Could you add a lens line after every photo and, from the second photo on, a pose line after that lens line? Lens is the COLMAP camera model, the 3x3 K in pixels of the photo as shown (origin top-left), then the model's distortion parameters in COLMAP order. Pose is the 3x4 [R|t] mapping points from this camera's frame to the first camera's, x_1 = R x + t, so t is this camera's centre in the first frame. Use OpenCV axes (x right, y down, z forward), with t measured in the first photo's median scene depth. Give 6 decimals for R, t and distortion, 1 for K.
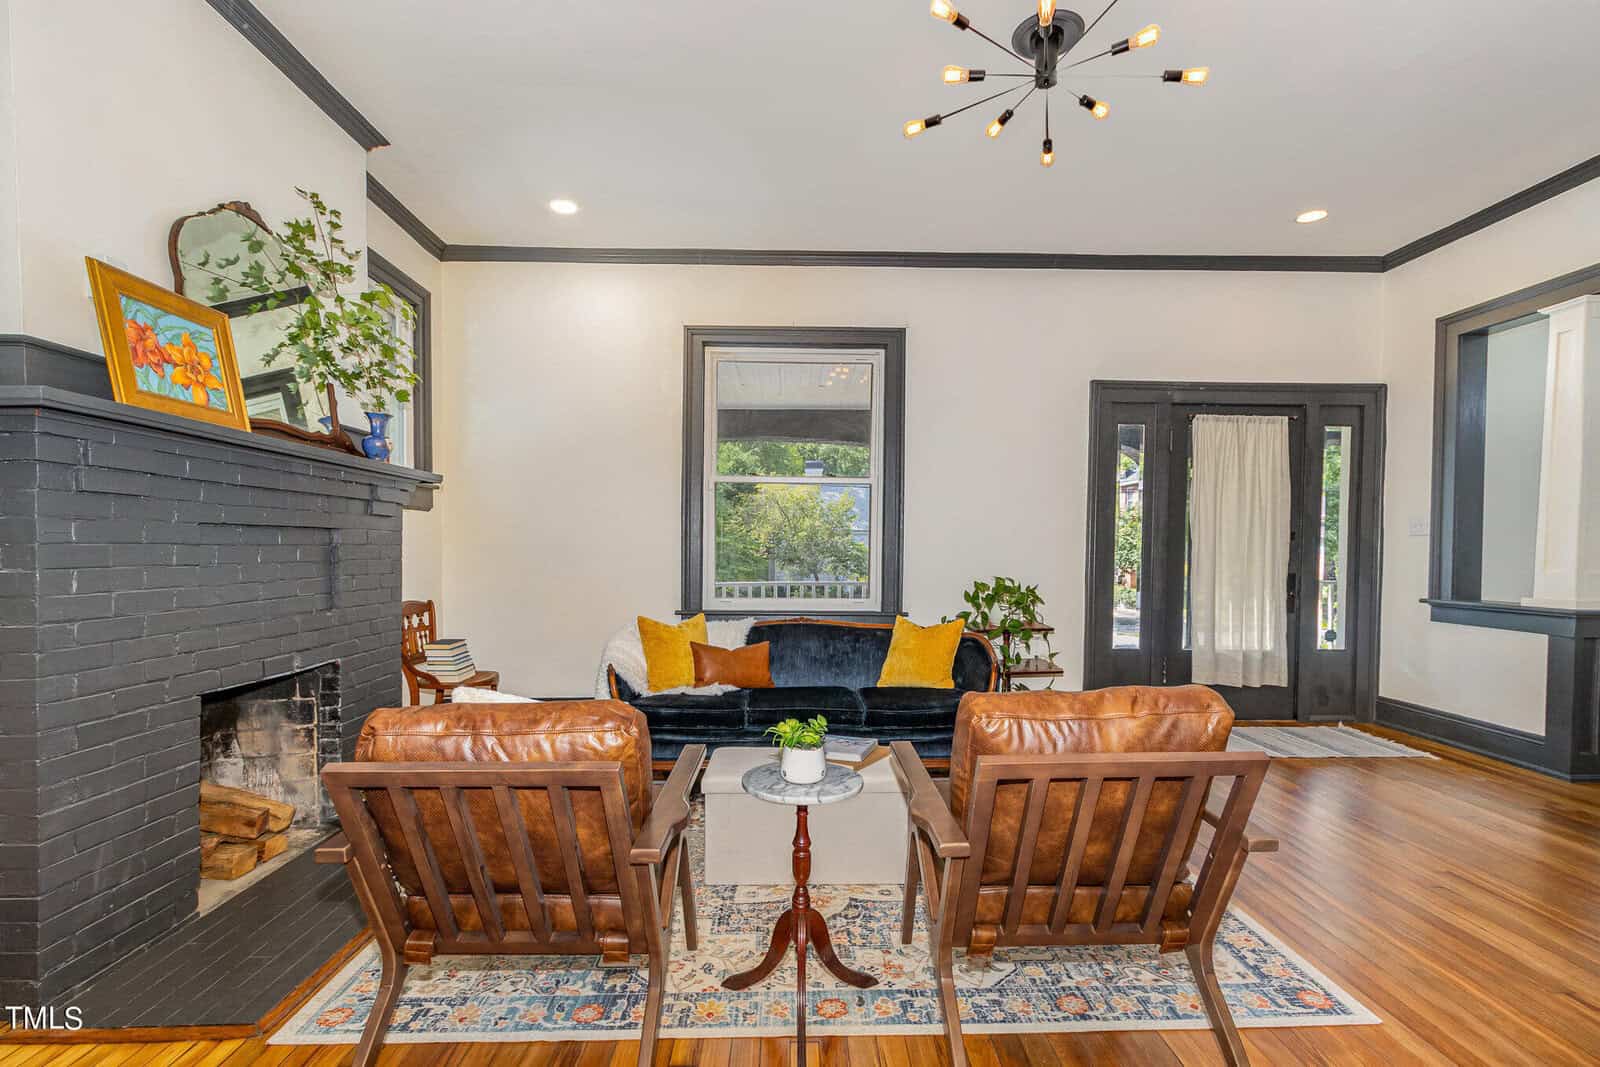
lens RADIAL K [[733.6, 0, 800.0], [0, 733.6, 567.0], [0, 0, 1]] dist [0.001320, -0.000201]
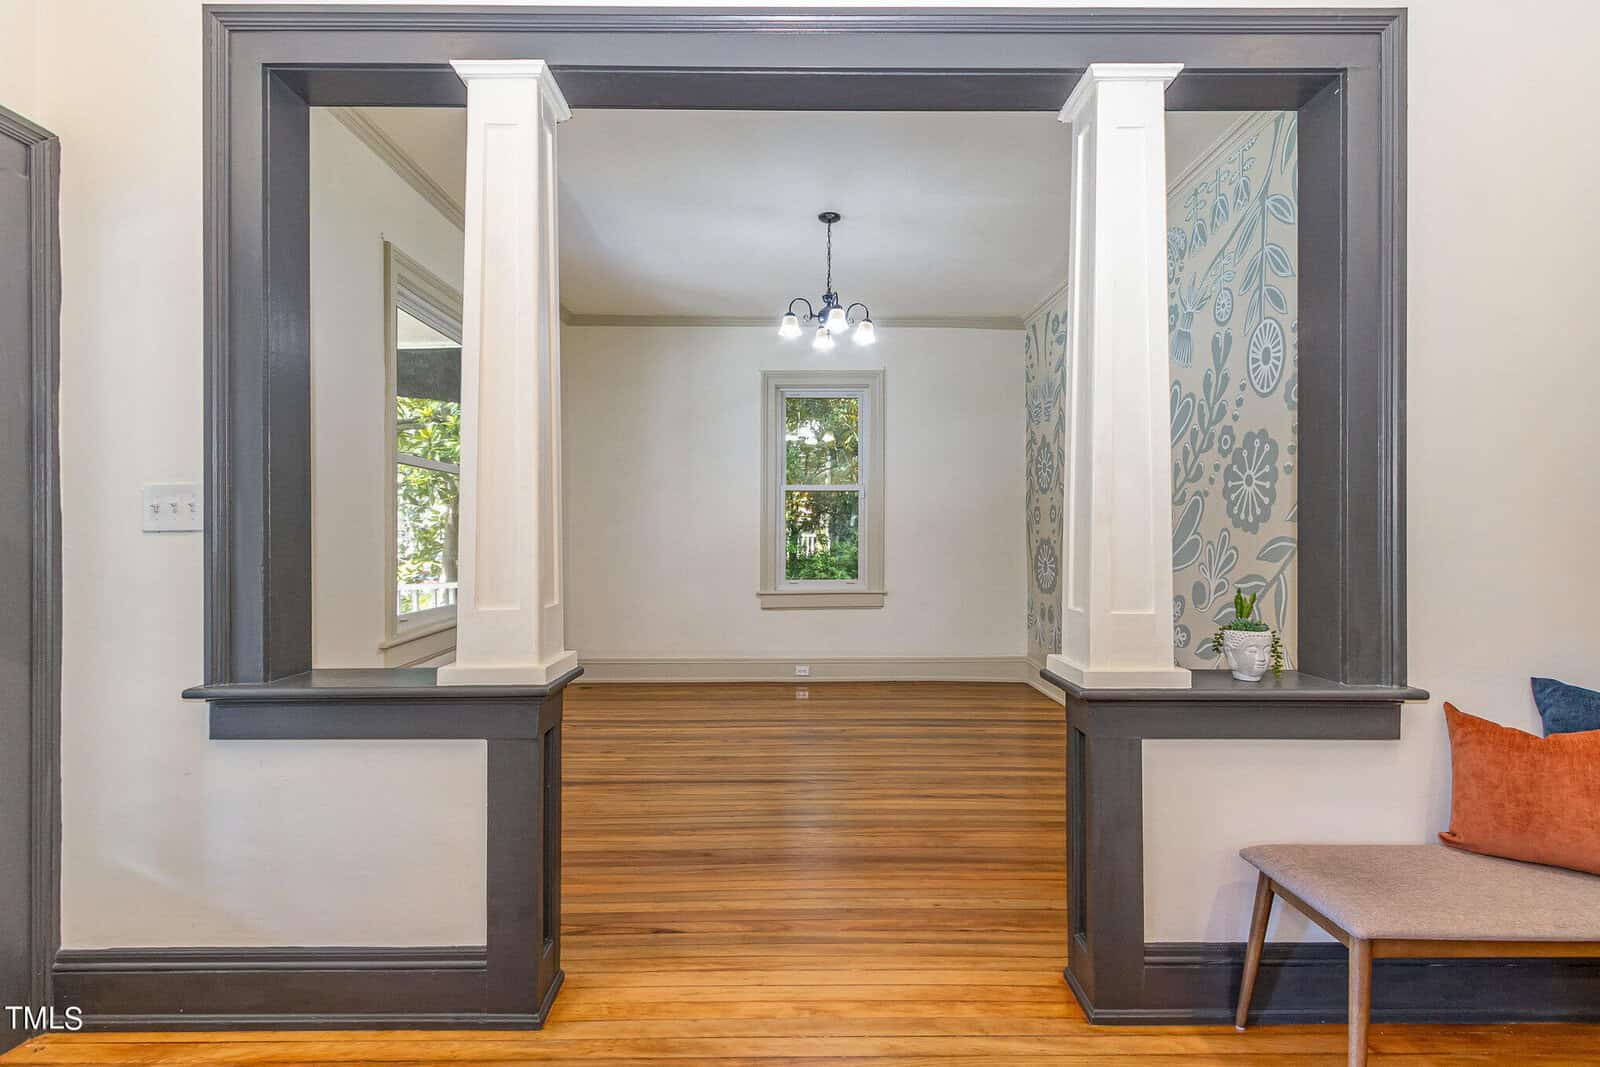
lens RADIAL K [[733.9, 0, 798.9], [0, 733.9, 523.3], [0, 0, 1]] dist [0.000064, -0.000357]
pose [[0.020414, 0.011379, 0.999727, 0.488320], [0.024809, 0.999622, -0.011885, -0.033785], [-0.999484, 0.025045, 0.020124, 0.702338]]
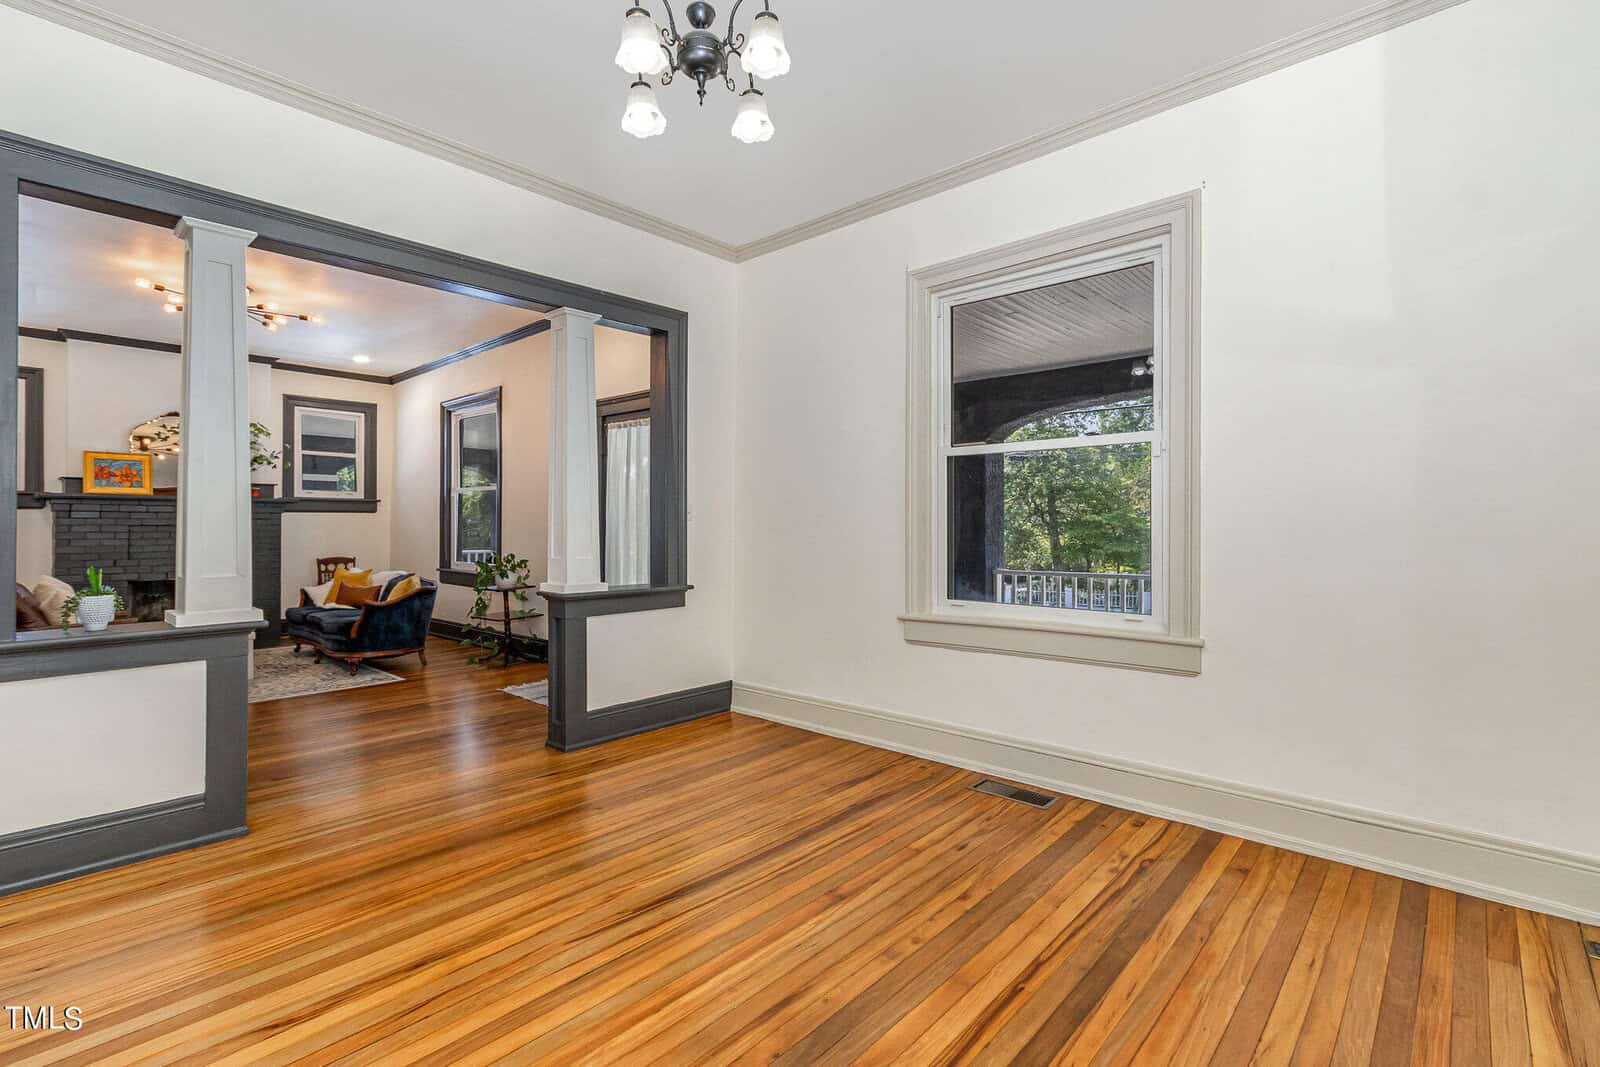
lens RADIAL K [[733.9, 0, 798.9], [0, 733.9, 523.3], [0, 0, 1]] dist [0.000064, -0.000357]
pose [[0.721167, -0.006291, -0.692733, 1.836625], [-0.013800, 0.999630, -0.023444, -0.018944], [0.692624, 0.026466, 0.720813, 0.397933]]
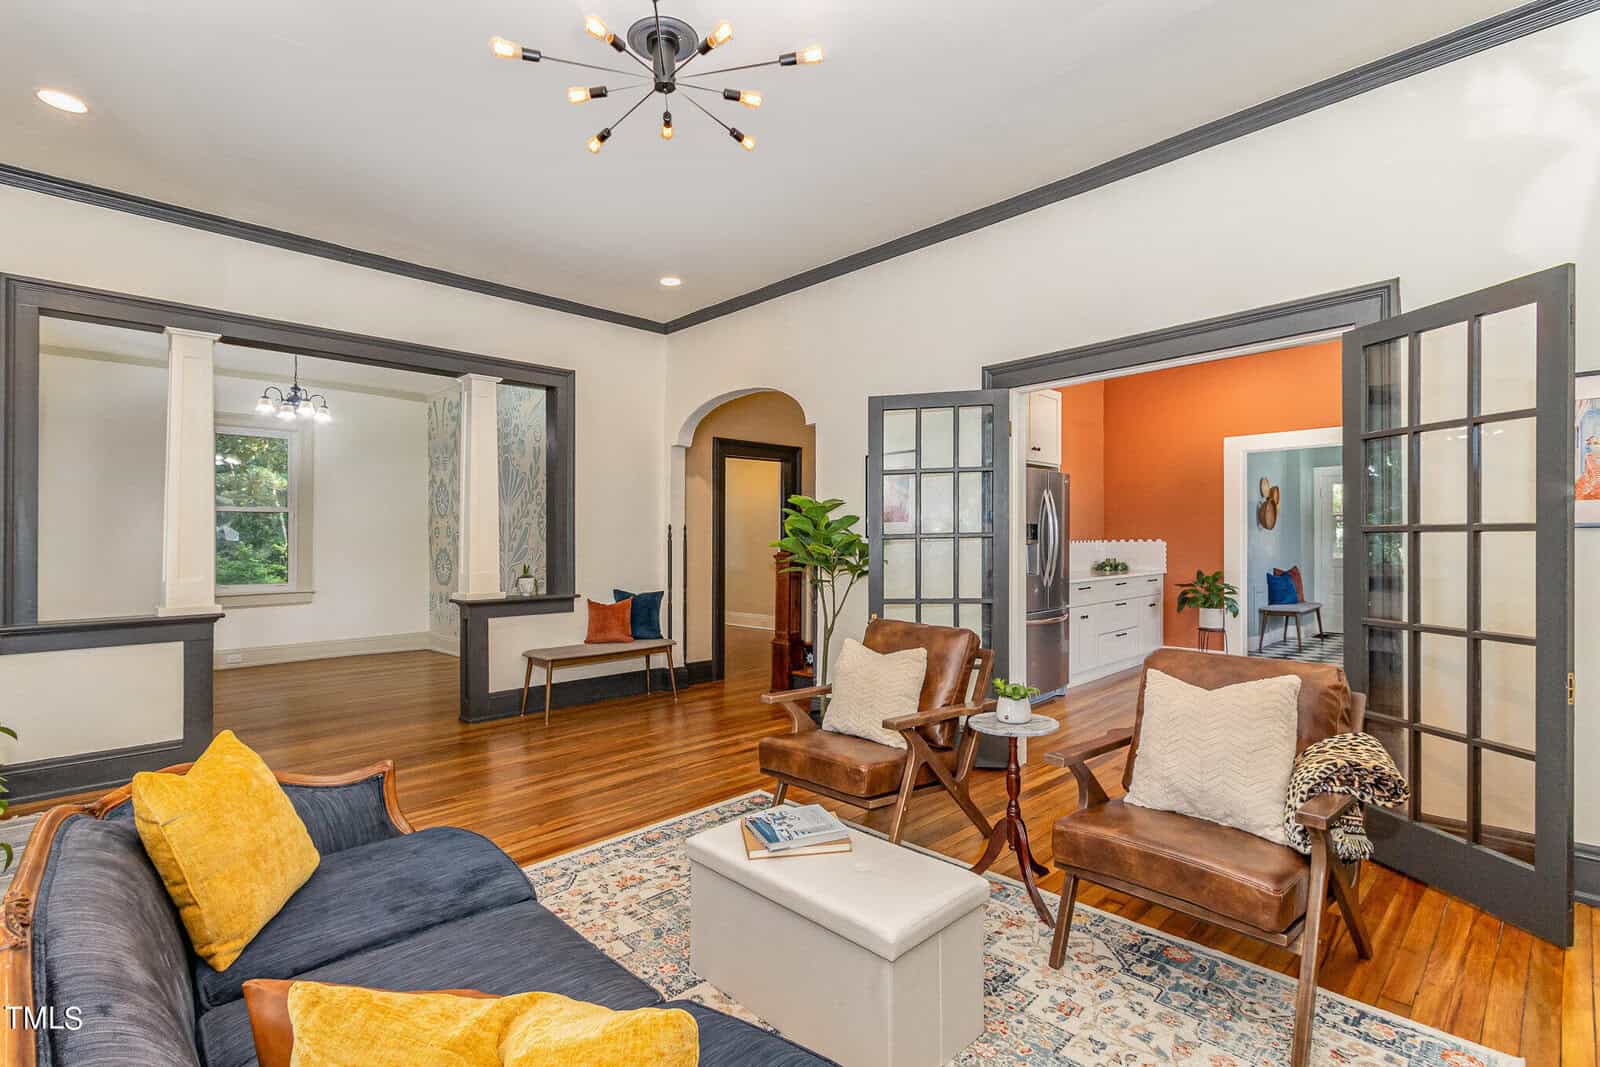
lens RADIAL K [[748.9, 0, 795.0], [0, 748.9, 540.7], [0, 0, 1]] dist [0.005647, 0.000199]
pose [[-0.685673, 0.005662, 0.727887, -0.329224], [0.023767, 0.999611, 0.014613, -0.038487], [-0.727521, 0.027319, -0.685541, 0.990357]]
